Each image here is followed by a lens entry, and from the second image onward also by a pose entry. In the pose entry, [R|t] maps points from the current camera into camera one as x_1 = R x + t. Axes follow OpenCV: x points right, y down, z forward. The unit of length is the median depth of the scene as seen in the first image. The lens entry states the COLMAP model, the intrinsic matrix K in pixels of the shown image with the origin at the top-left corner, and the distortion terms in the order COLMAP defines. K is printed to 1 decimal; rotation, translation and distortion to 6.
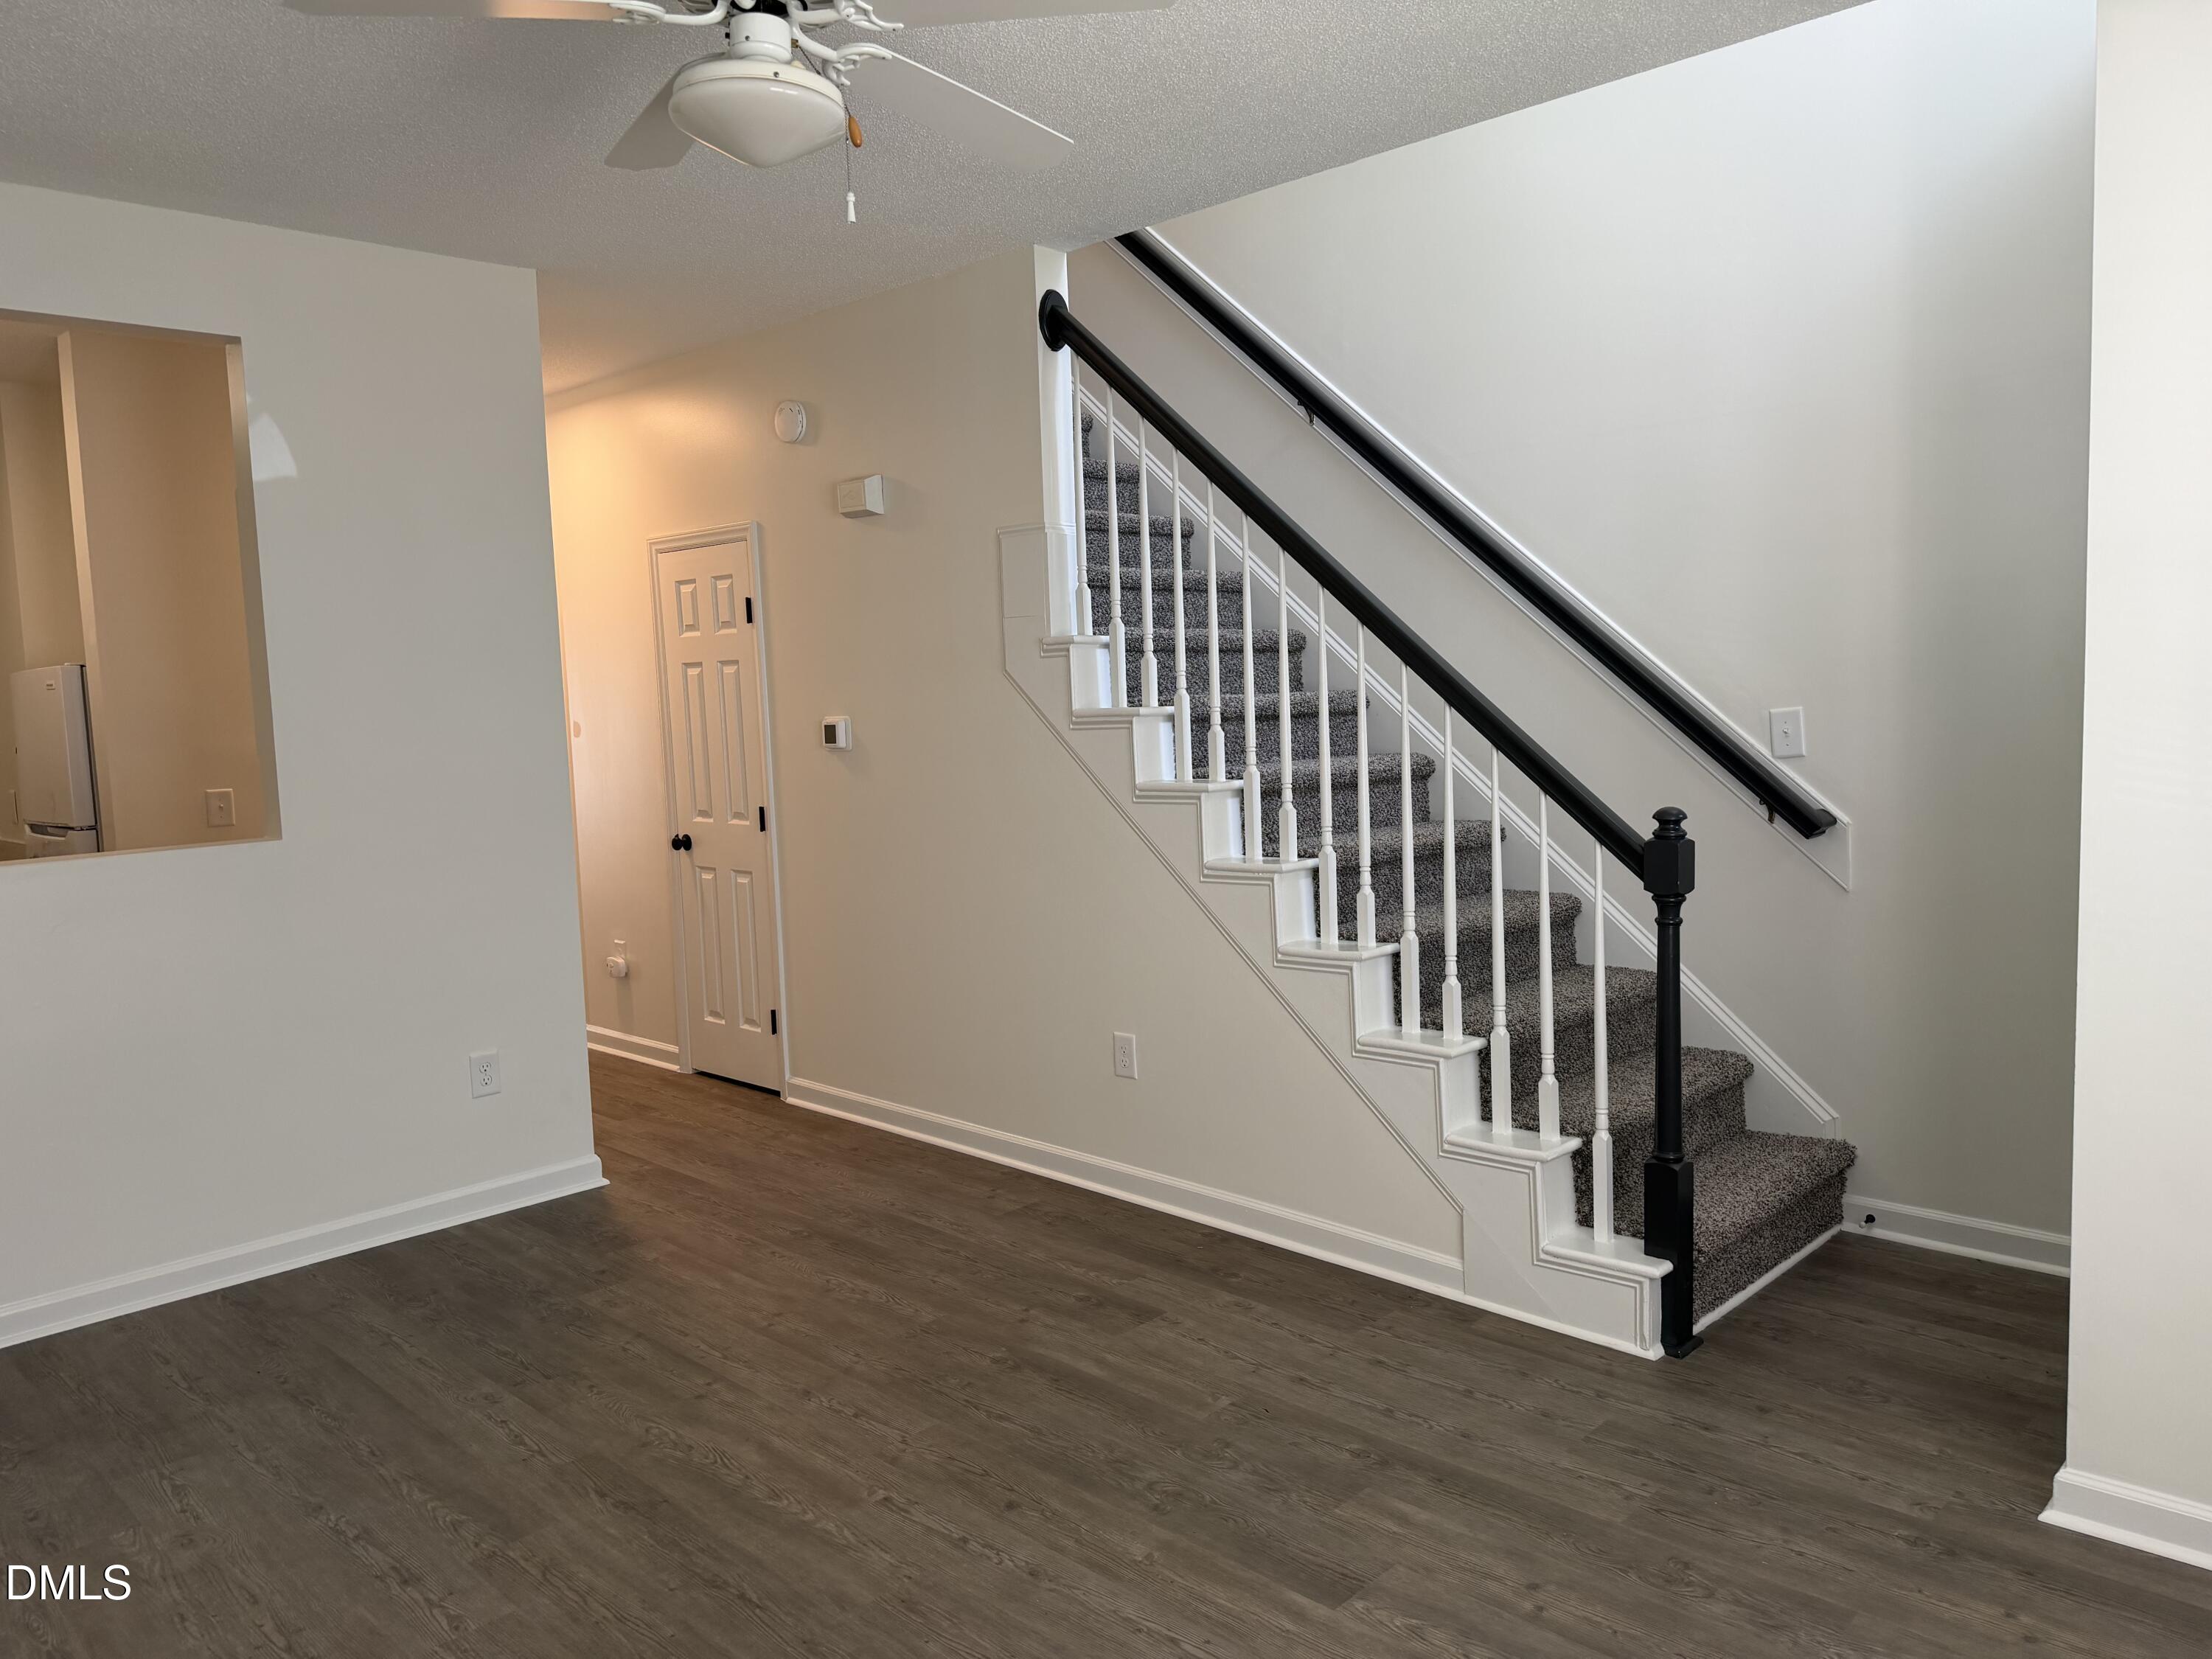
lens RADIAL K [[1582.4, 0, 1112.4], [0, 1582.4, 841.8], [0, 0, 1]] dist [0.039615, -0.043527]
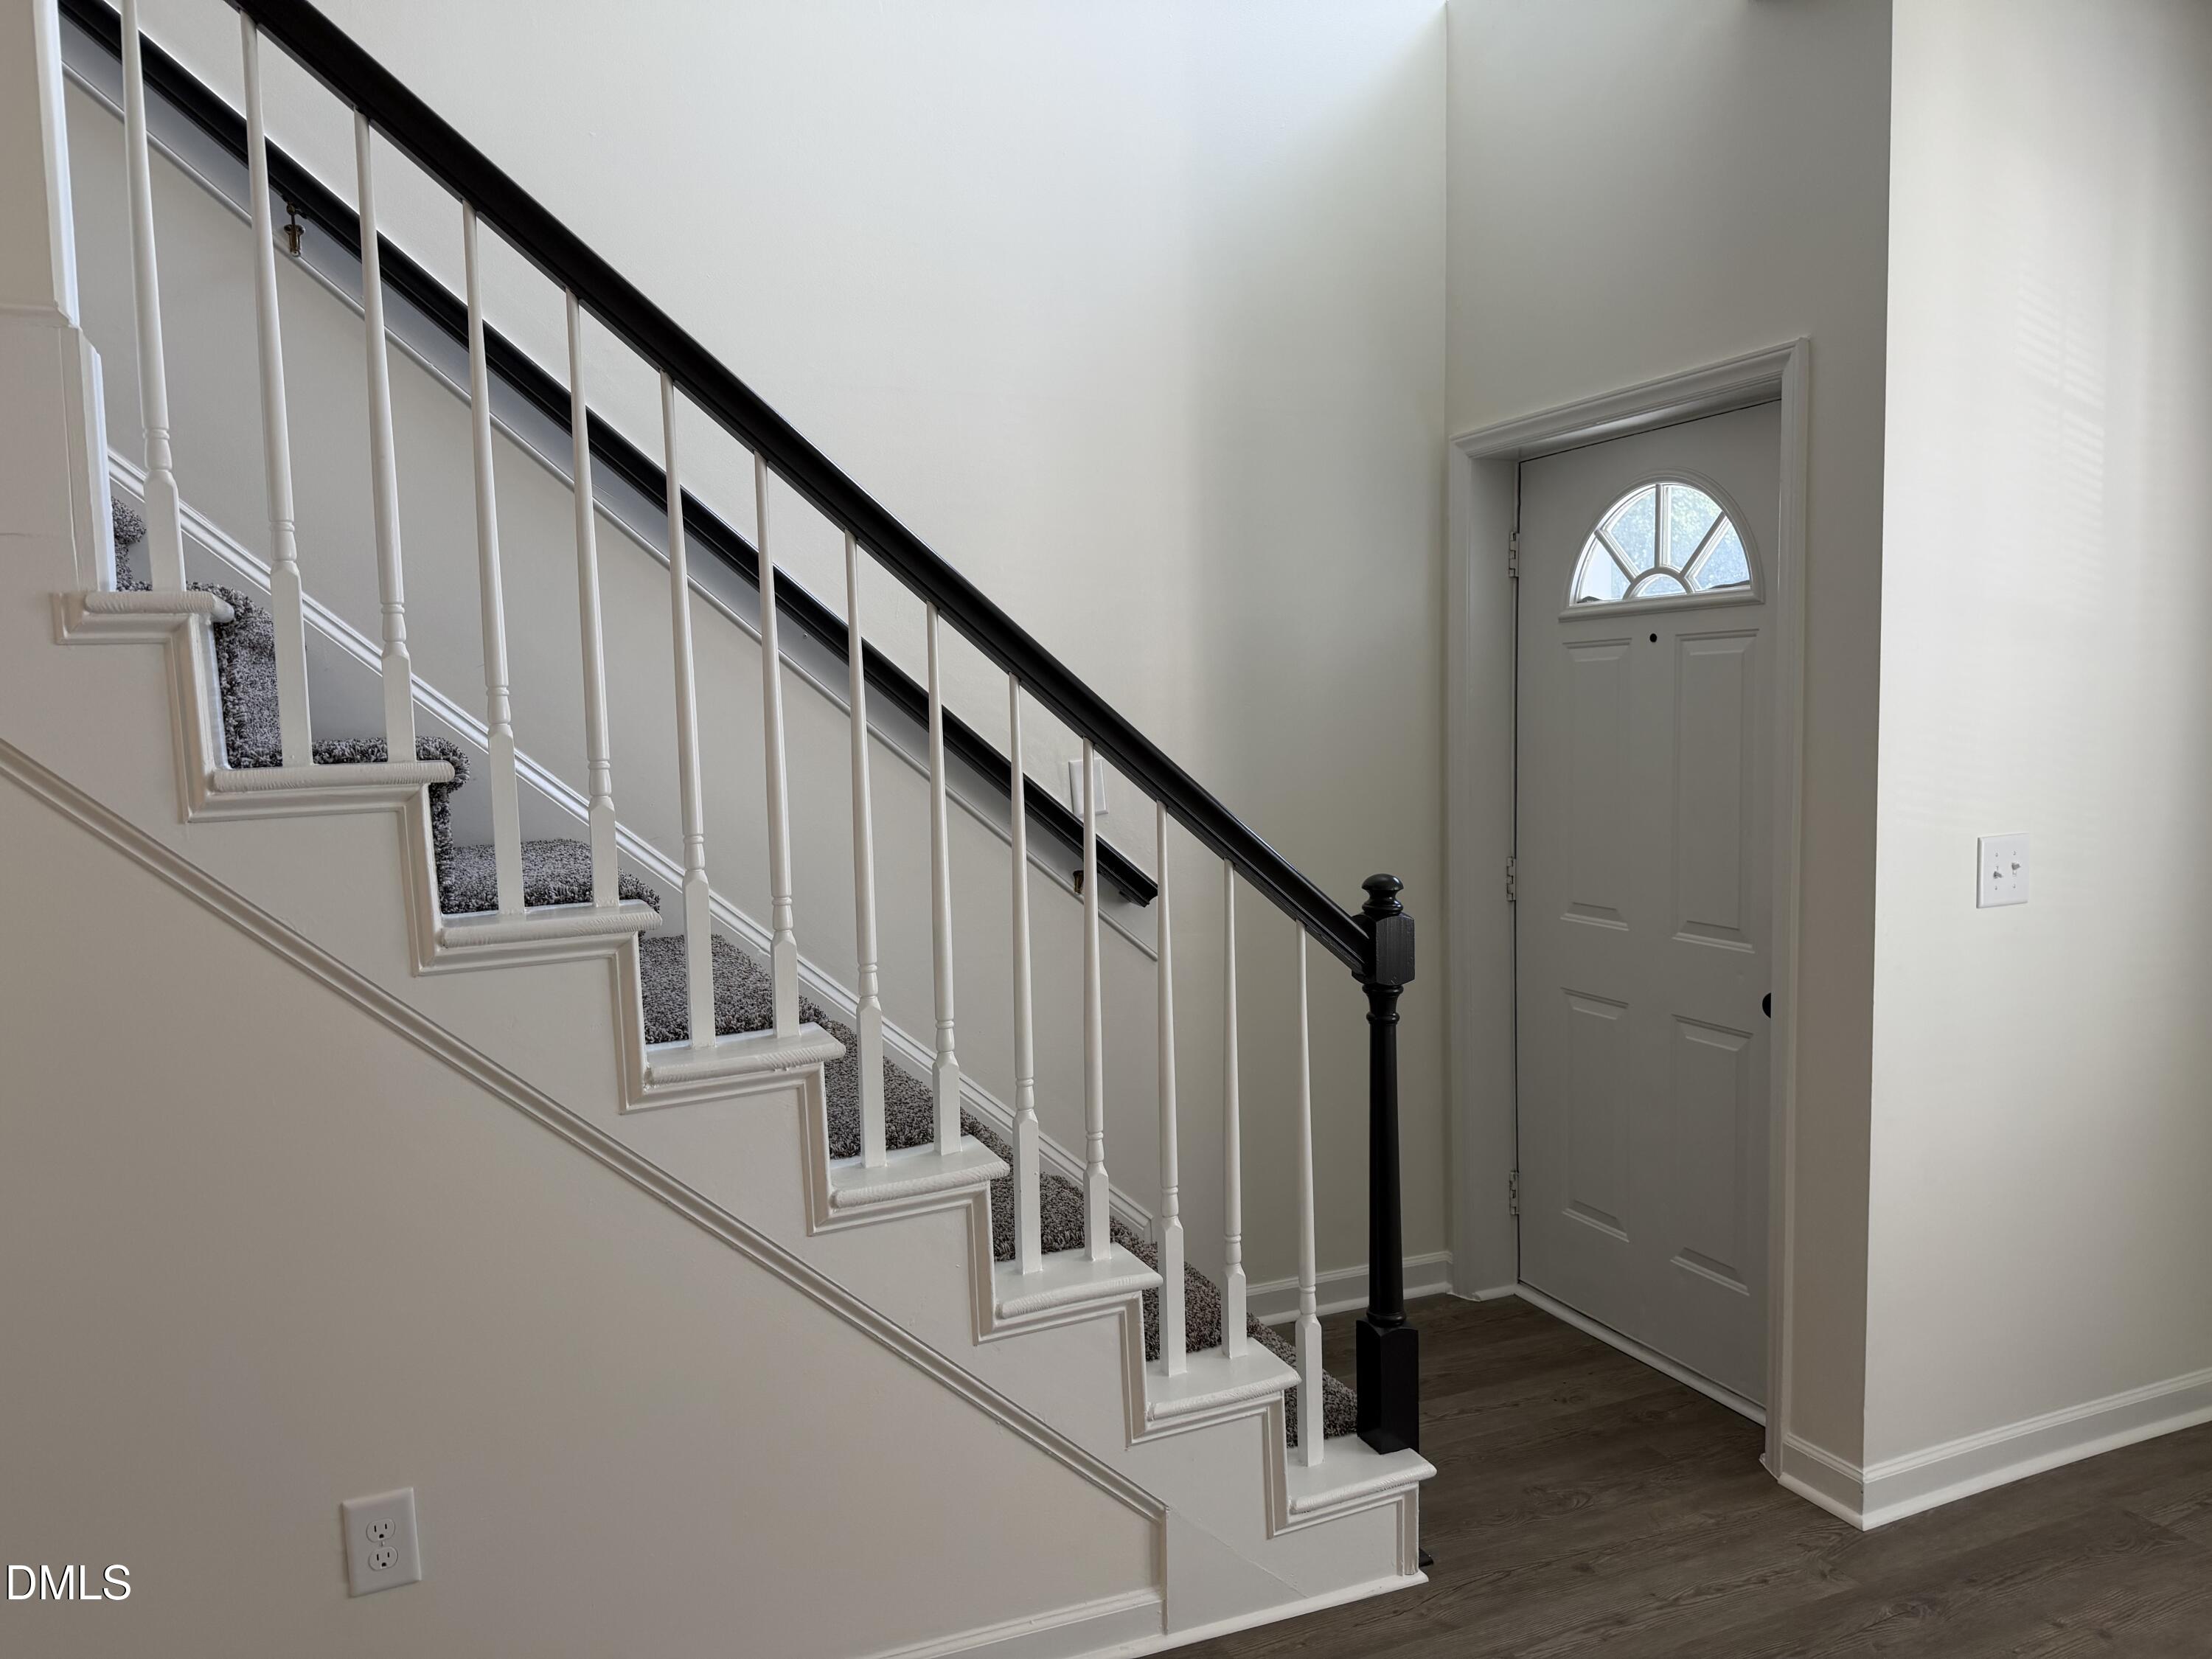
lens RADIAL K [[1571.4, 0, 1106.0], [0, 1571.4, 829.5], [0, 0, 1]] dist [0.041831, -0.048677]
pose [[0.386837, -0.049971, 0.920793, -0.447623], [0.099708, 0.994943, 0.012106, -0.069924], [-0.916742, 0.087127, 0.389863, 0.878558]]
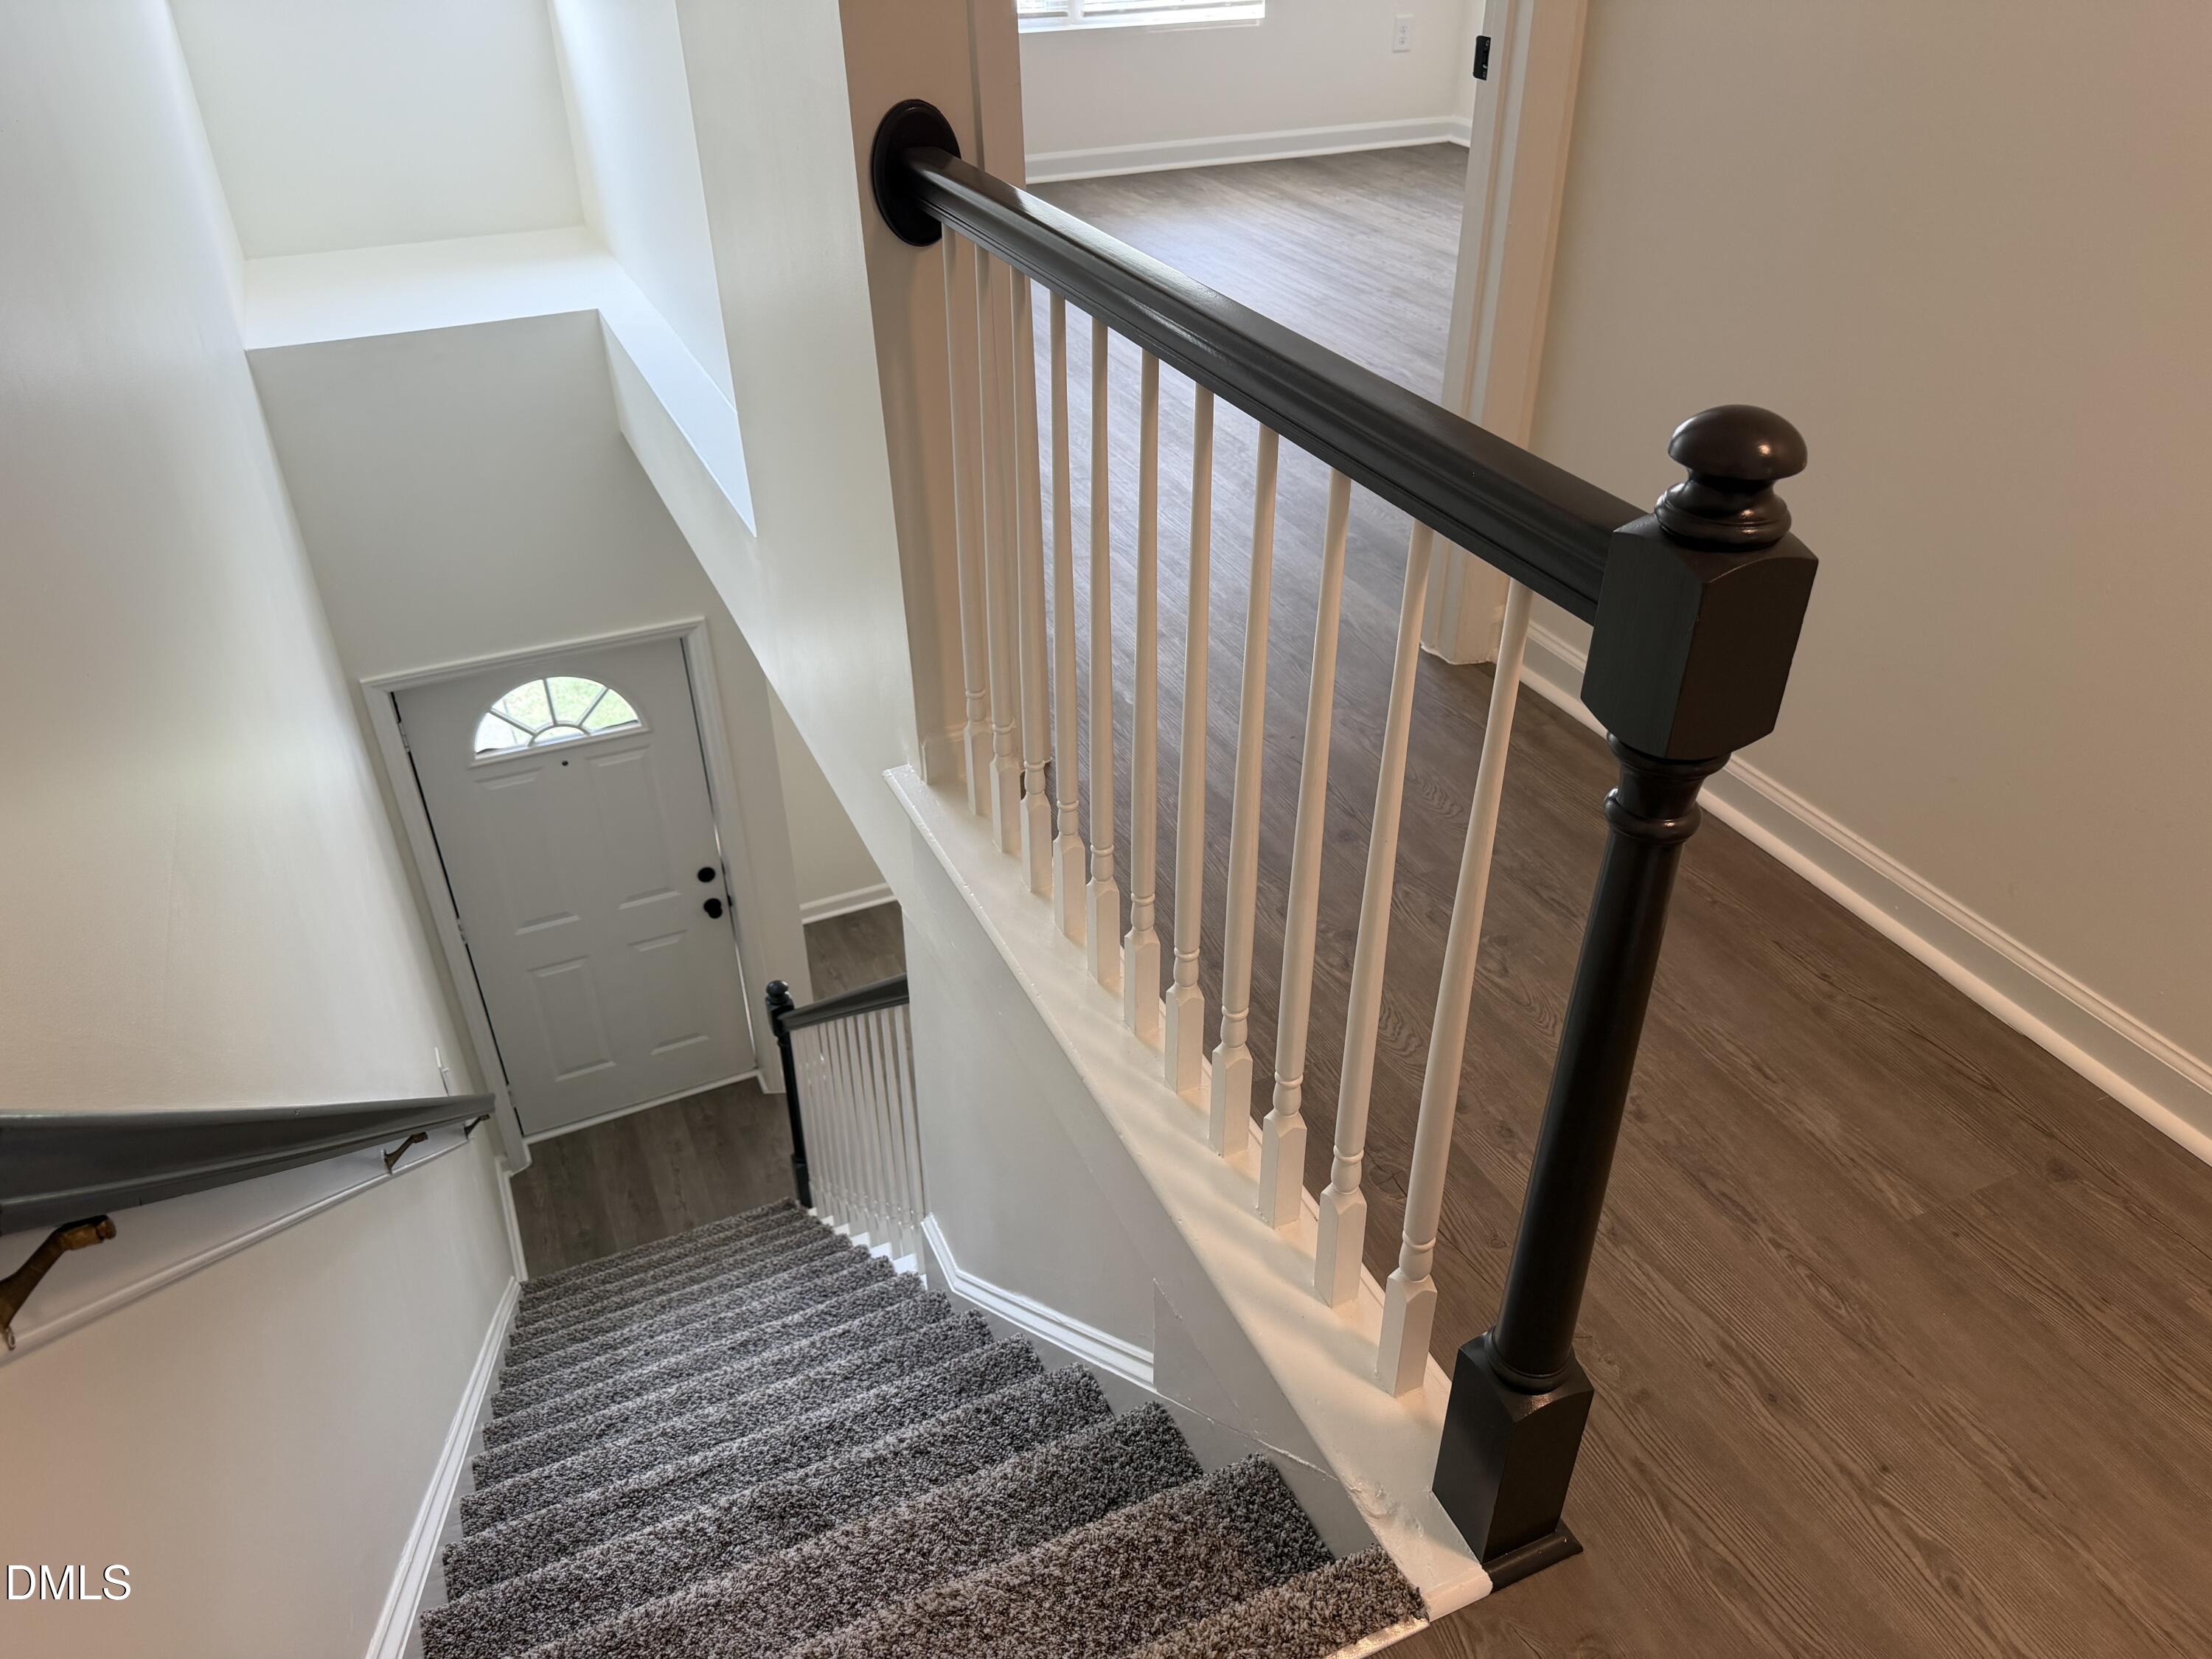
lens RADIAL K [[1571.4, 0, 1106.0], [0, 1571.4, 829.5], [0, 0, 1]] dist [0.041831, -0.048677]
pose [[-0.930556, -0.165970, 0.326374, -0.429859], [0.075376, 0.785442, 0.614329, -1.092542], [-0.358308, 0.596268, -0.718387, 1.998129]]
